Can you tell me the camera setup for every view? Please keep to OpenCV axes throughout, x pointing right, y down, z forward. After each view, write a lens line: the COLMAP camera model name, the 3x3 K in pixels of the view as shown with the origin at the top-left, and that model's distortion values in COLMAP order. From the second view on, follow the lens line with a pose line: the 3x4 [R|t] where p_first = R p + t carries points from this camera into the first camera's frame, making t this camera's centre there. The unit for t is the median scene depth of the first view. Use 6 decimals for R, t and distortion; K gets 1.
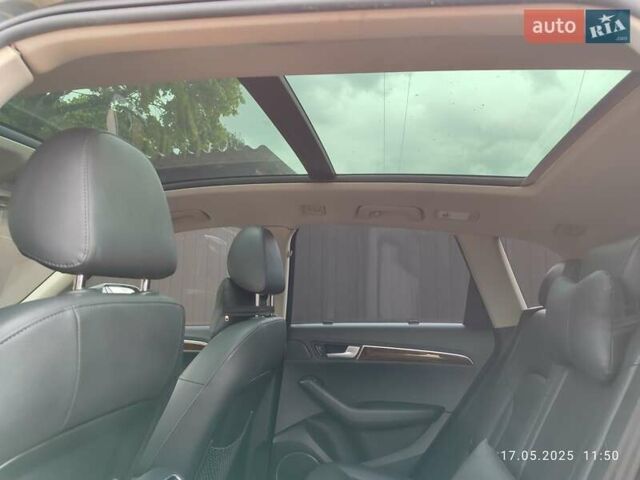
lens RADIAL K [[457.0, 0, 317.6], [0, 457.0, 237.5], [0, 0, 1]] dist [0.009726, -0.000146]
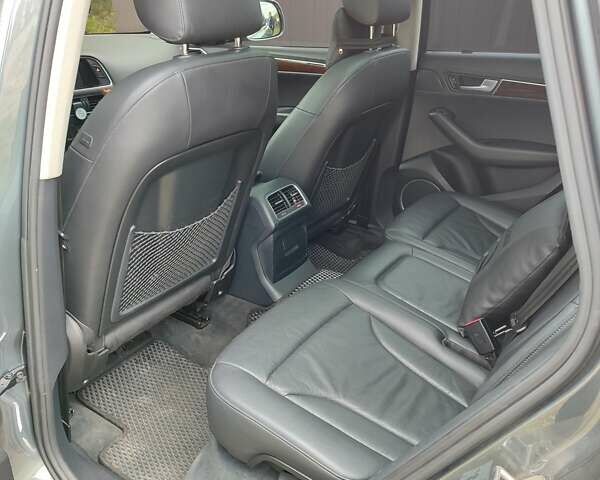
lens RADIAL K [[578.4, 0, 301.1], [0, 578.4, 239.6], [0, 0, 1]] dist [-0.016558, 0.000000]
pose [[0.924733, 0.144704, -0.352038, 0.190679], [0.062289, 0.854908, 0.515027, -0.108265], [0.375486, -0.498190, 0.781548, -0.197058]]
